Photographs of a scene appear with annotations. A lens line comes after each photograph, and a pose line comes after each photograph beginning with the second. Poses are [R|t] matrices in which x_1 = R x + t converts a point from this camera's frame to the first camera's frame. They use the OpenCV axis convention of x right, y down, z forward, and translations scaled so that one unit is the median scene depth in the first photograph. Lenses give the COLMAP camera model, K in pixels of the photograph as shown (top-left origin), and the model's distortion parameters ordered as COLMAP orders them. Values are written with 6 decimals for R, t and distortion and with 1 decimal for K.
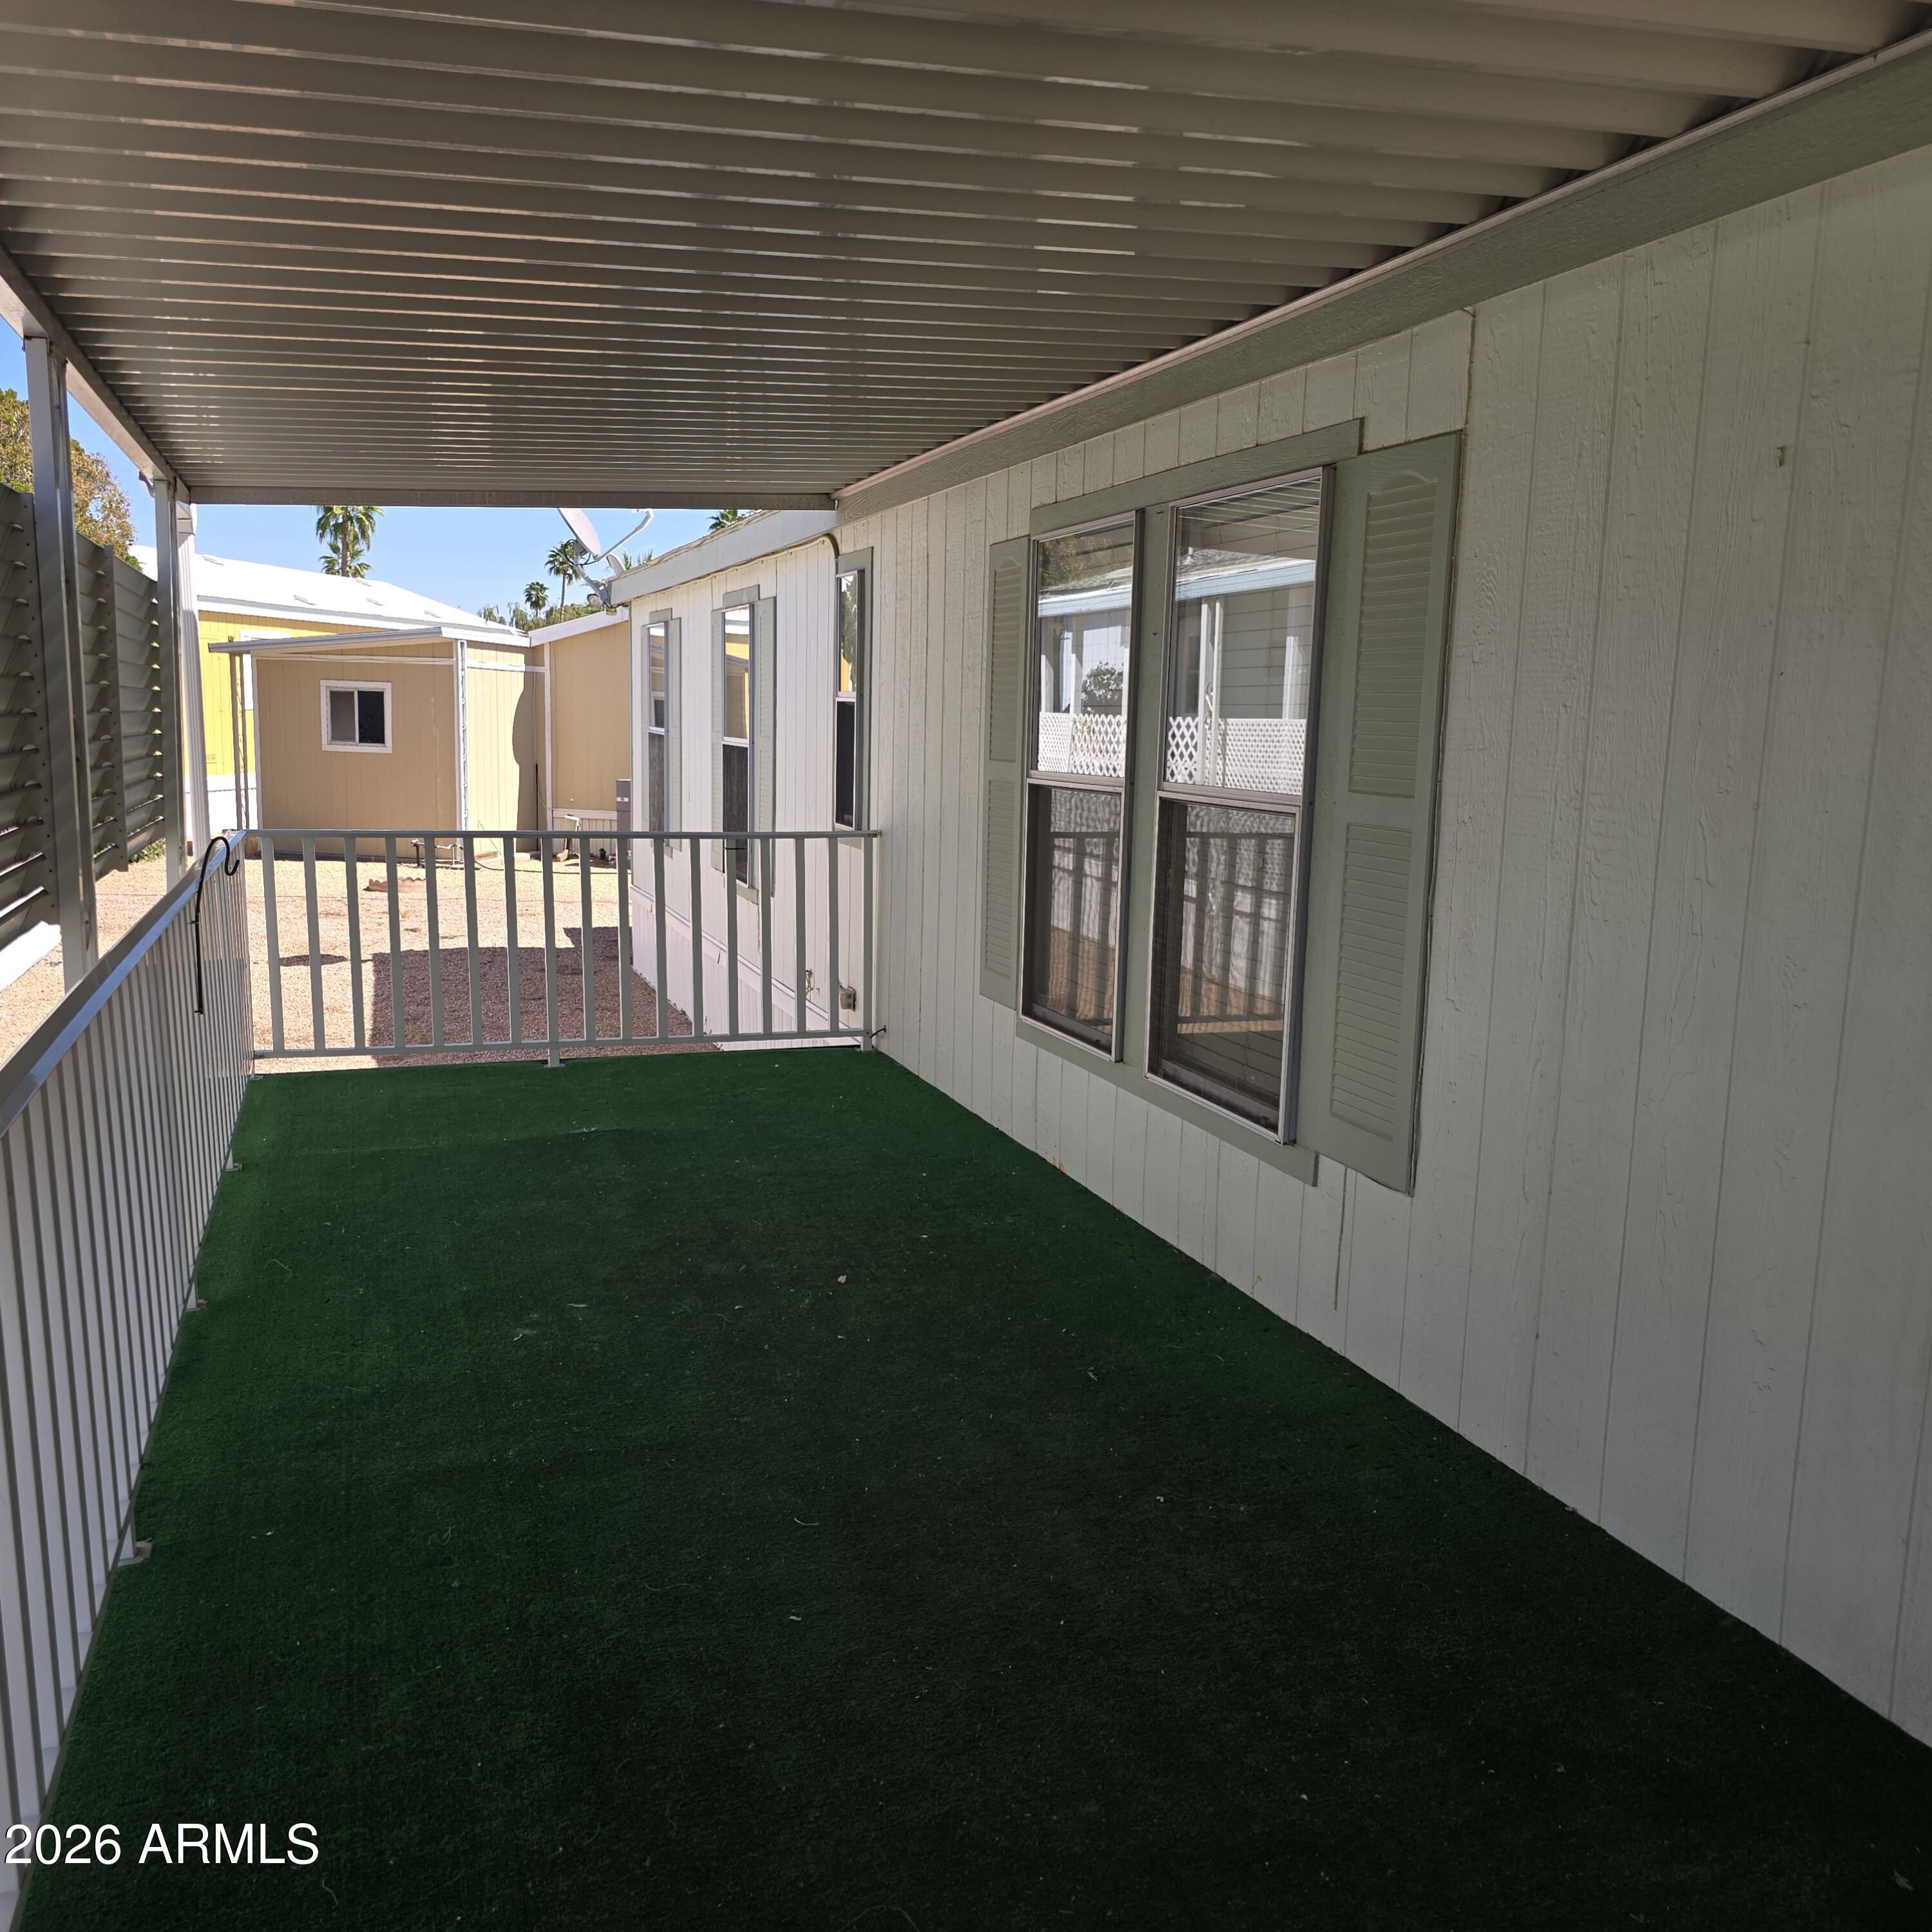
lens RADIAL K [[1726.0, 0, 944.7], [0, 1726.0, 966.9], [0, 0, 1]] dist [0.063855, -0.066061]
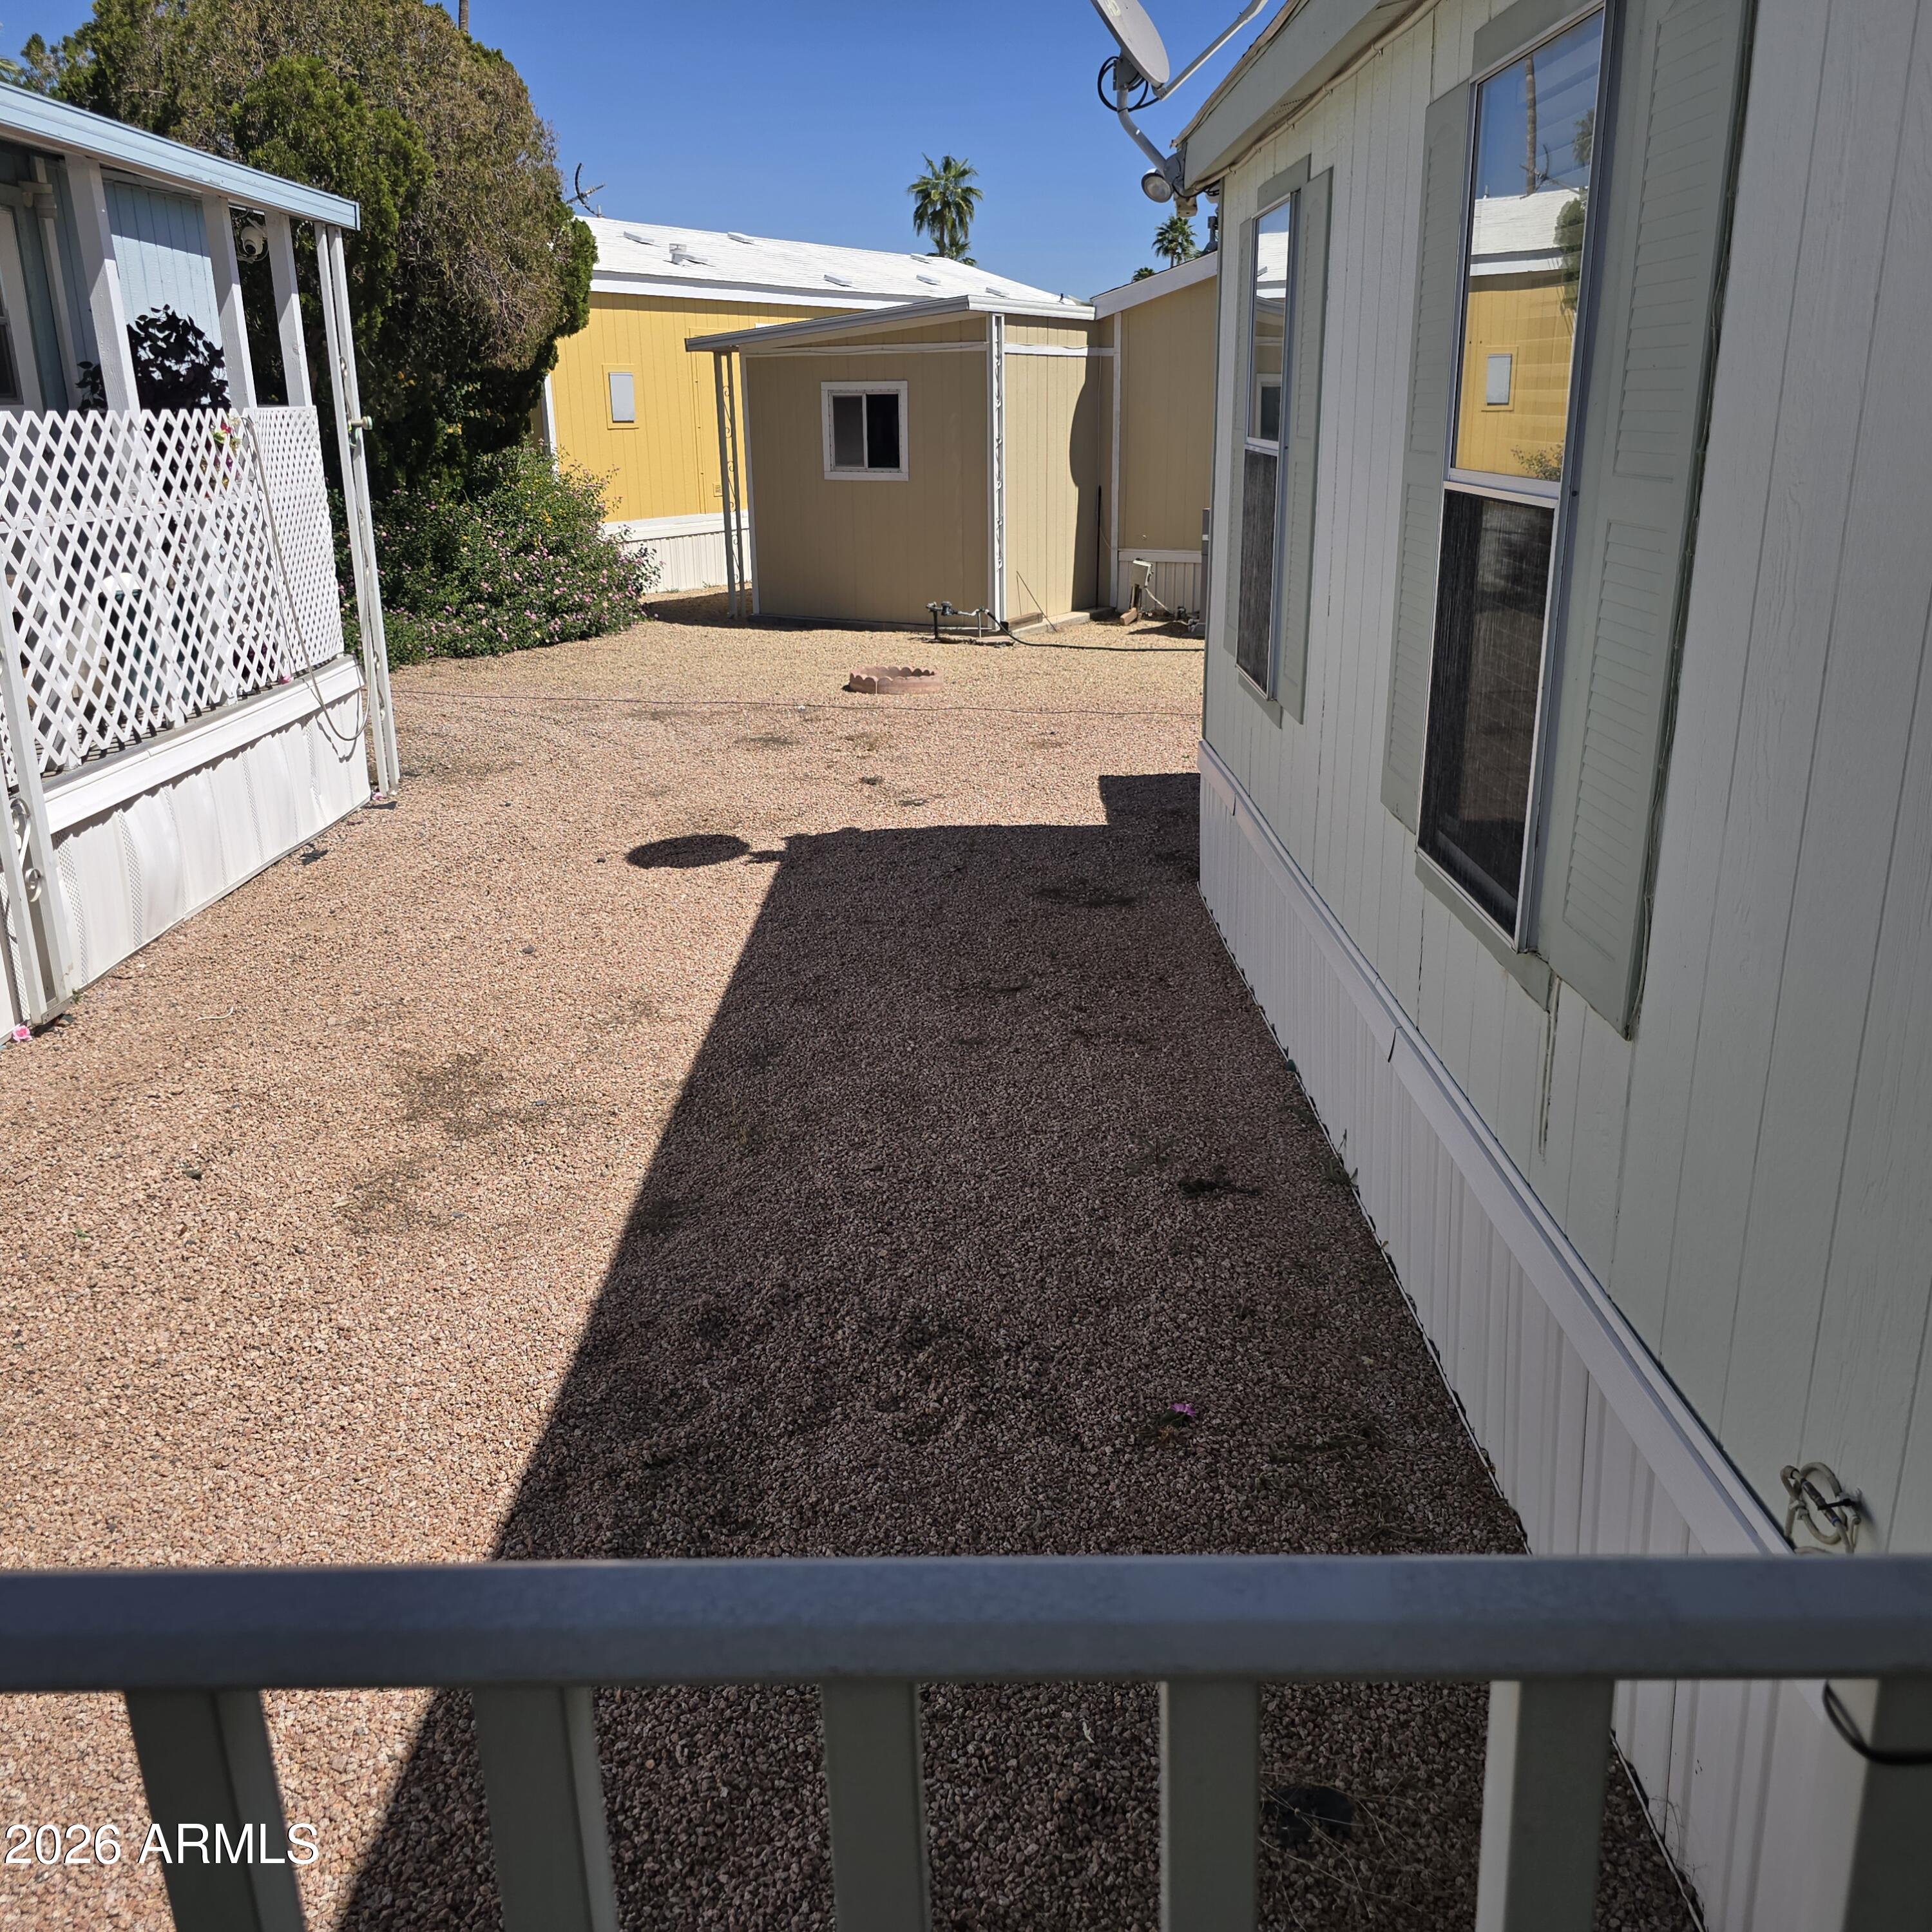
lens RADIAL K [[1726.0, 0, 944.7], [0, 1726.0, 966.9], [0, 0, 1]] dist [0.063855, -0.066061]
pose [[0.942801, 0.063929, -0.327169, -0.045866], [-0.009055, 0.985988, 0.166570, -0.040941], [0.333234, -0.154080, 0.930169, 0.278017]]
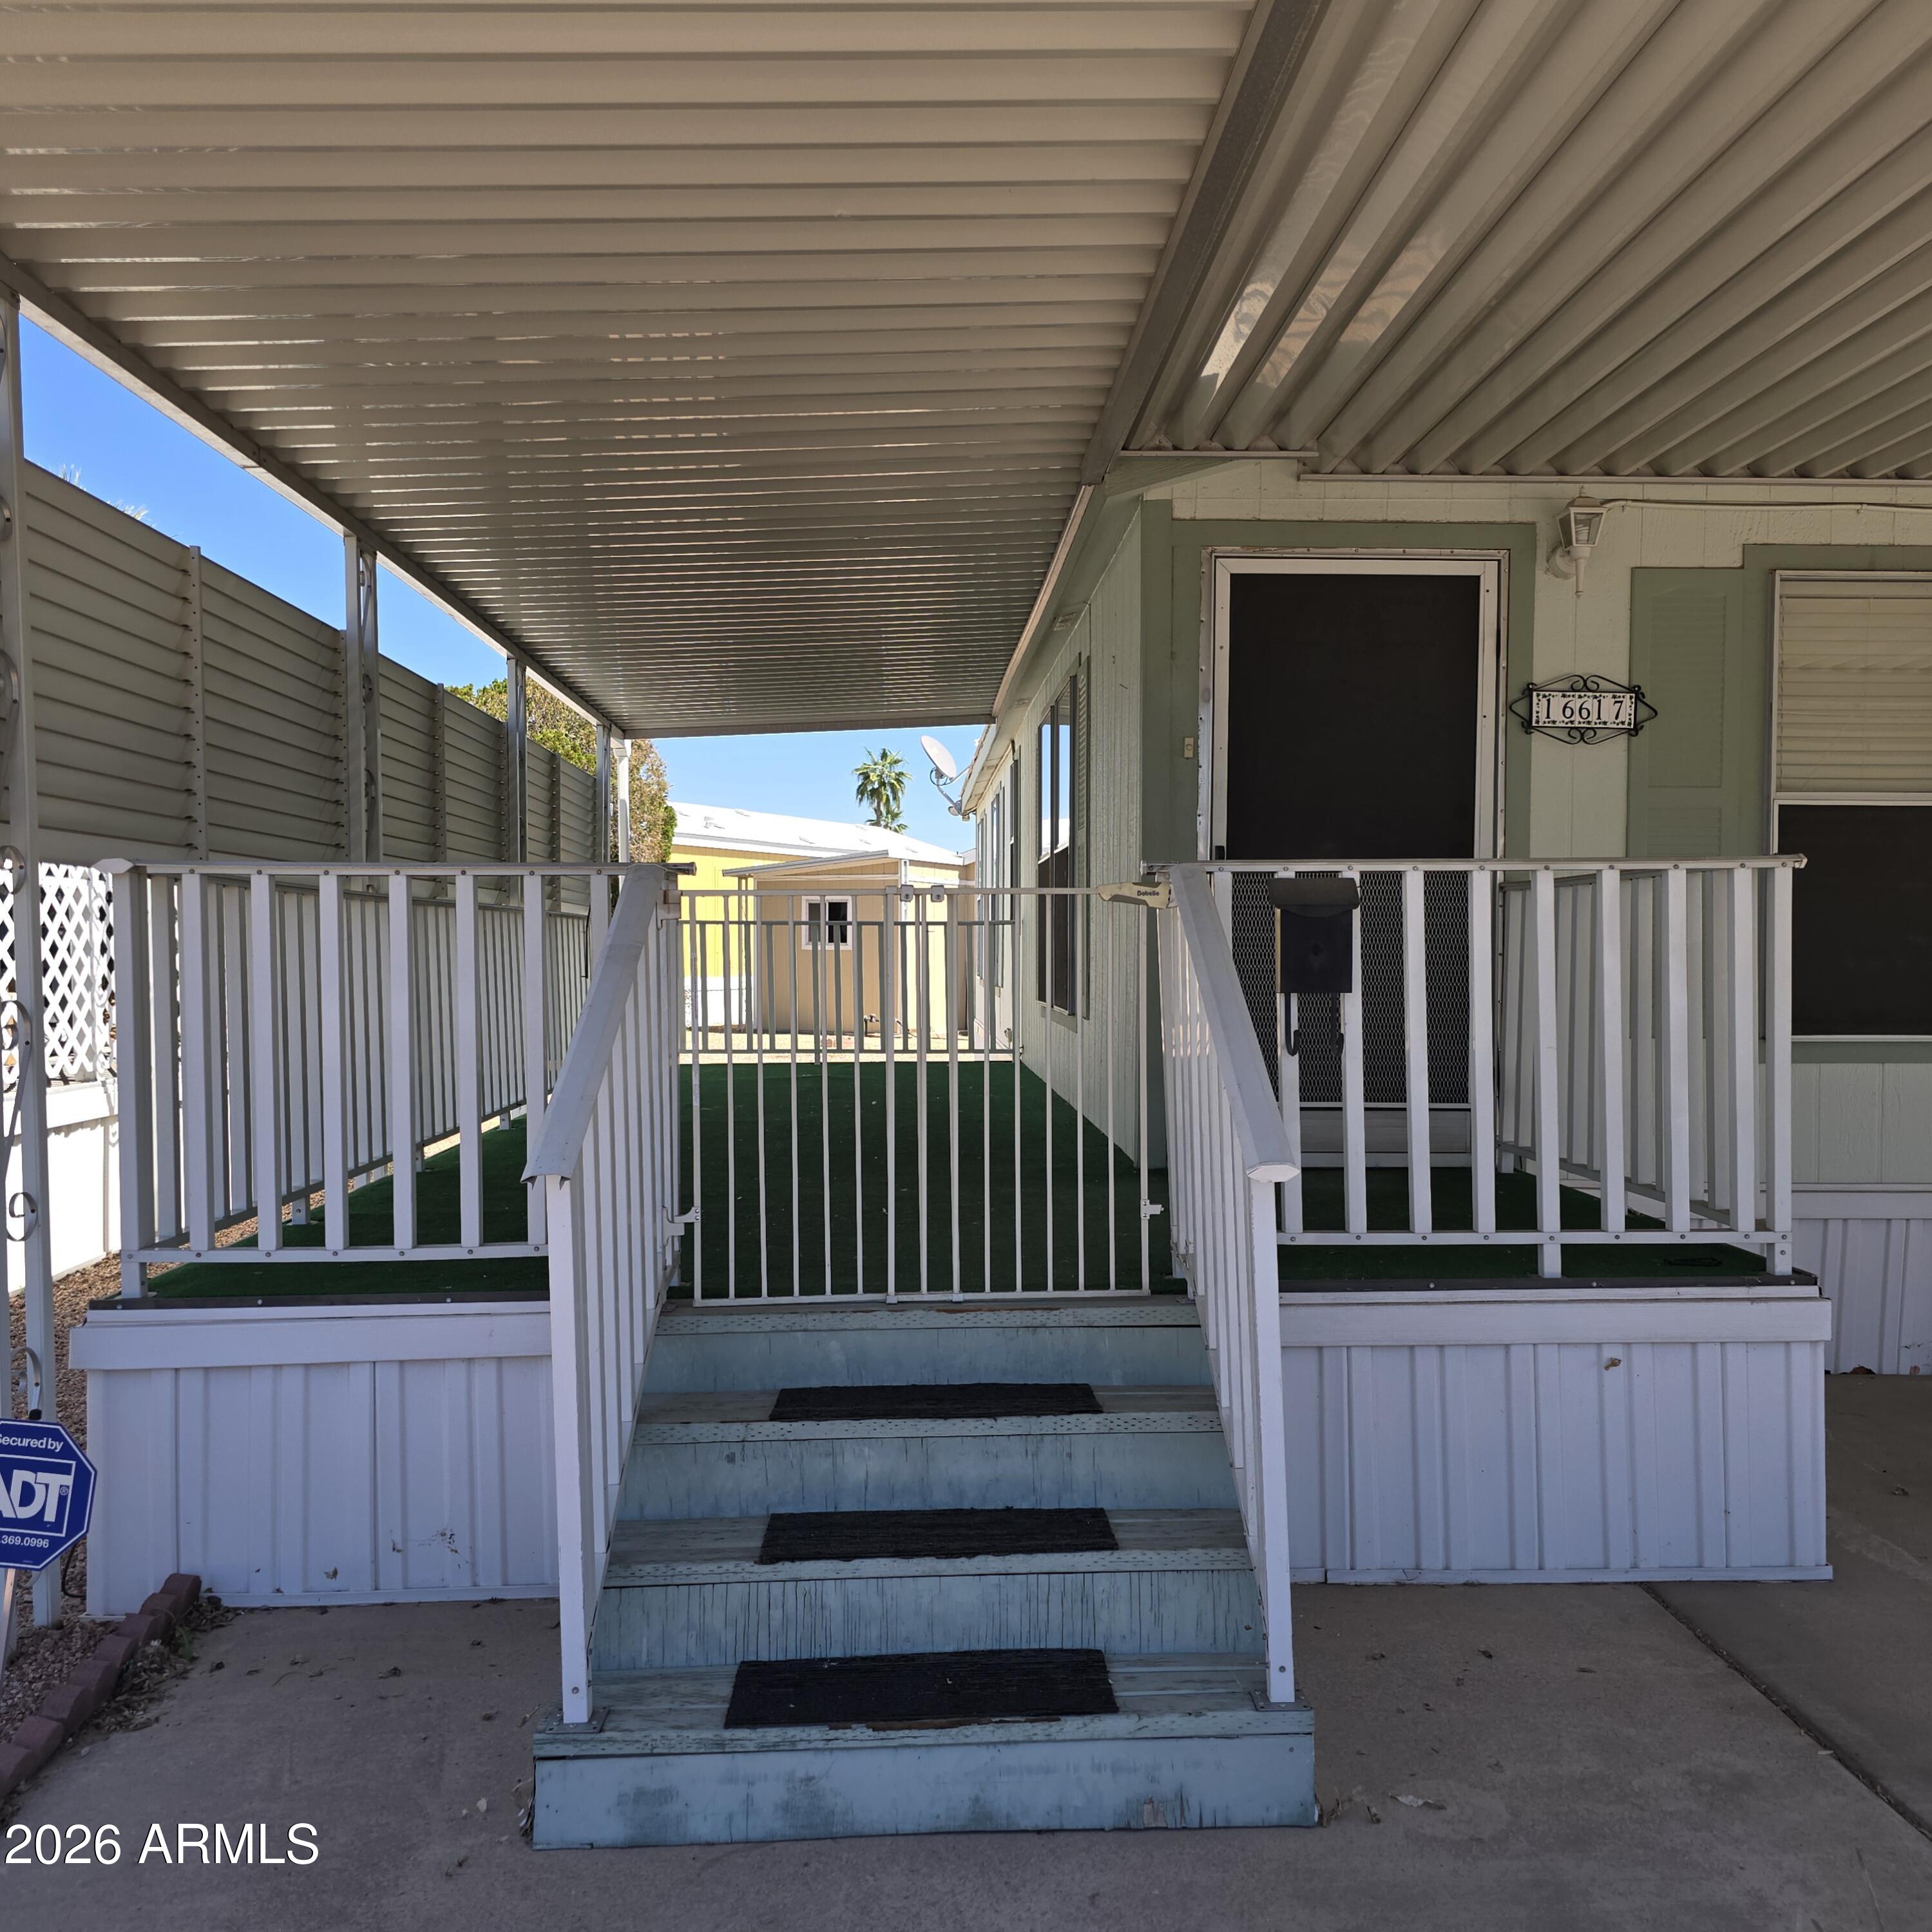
lens RADIAL K [[1726.0, 0, 944.7], [0, 1726.0, 966.9], [0, 0, 1]] dist [0.063855, -0.066061]
pose [[0.955216, -0.016855, -0.295429, 0.116525], [-0.024681, 0.990360, -0.136304, 0.058253], [0.294879, 0.137491, 0.945591, -0.163985]]
